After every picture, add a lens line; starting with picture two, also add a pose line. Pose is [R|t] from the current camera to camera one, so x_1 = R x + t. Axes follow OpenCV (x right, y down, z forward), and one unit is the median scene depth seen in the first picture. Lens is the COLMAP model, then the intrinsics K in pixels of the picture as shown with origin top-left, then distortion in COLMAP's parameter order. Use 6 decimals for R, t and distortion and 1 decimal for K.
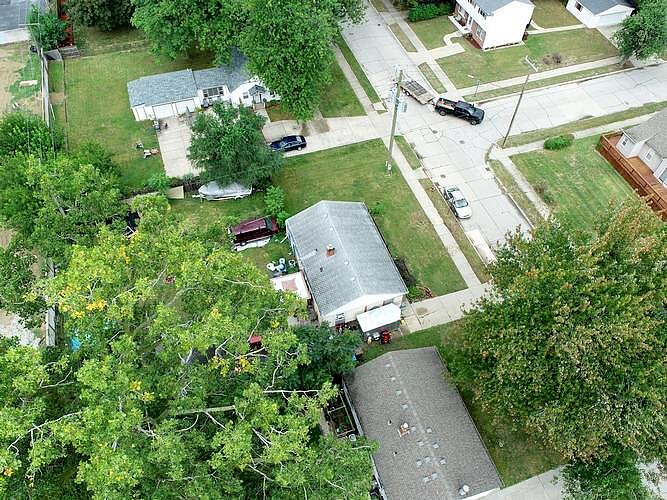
lens RADIAL K [[507.7, 0, 333.5], [0, 507.7, 250.0], [0, 0, 1]] dist [-0.015157, 0.008396]
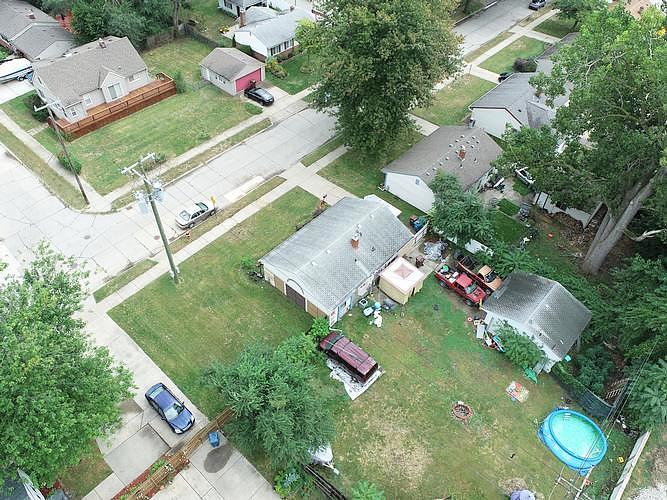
lens RADIAL K [[507.7, 0, 333.5], [0, 507.7, 250.0], [0, 0, 1]] dist [-0.015157, 0.008396]
pose [[-0.487141, -0.665890, 0.565052, -0.398804], [0.675632, 0.122616, 0.726971, -0.533680], [-0.553367, 0.735905, 0.390165, 0.503492]]
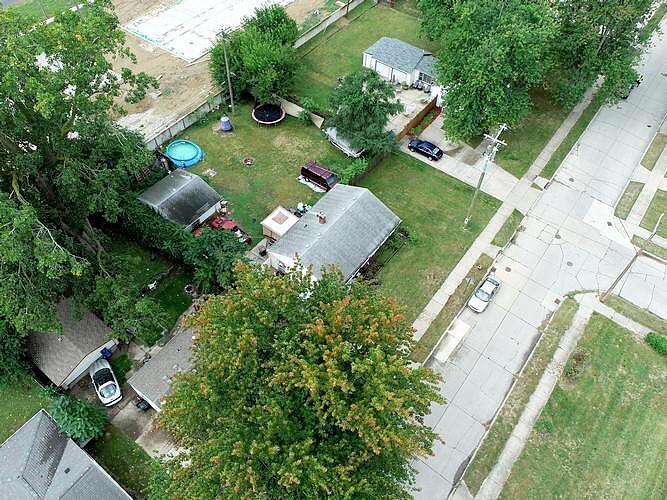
lens RADIAL K [[507.7, 0, 333.5], [0, 507.7, 250.0], [0, 0, 1]] dist [-0.015157, 0.008396]
pose [[0.563459, 0.653218, -0.505787, 0.452429], [-0.663503, 0.722574, 0.194037, -0.133826], [0.492217, 0.226259, 0.840553, 0.087086]]
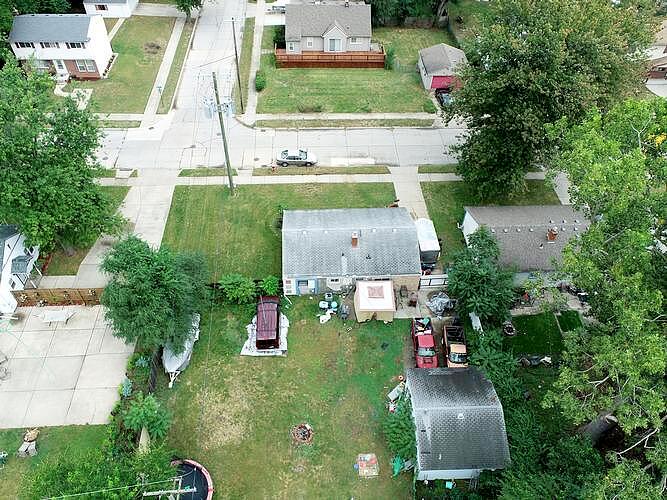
lens RADIAL K [[507.7, 0, 333.5], [0, 507.7, 250.0], [0, 0, 1]] dist [-0.015157, 0.008396]
pose [[0.271840, -0.718422, 0.640292, -0.467351], [0.756989, 0.570451, 0.318675, -0.233705], [-0.594198, 0.398065, 0.698908, 0.293320]]
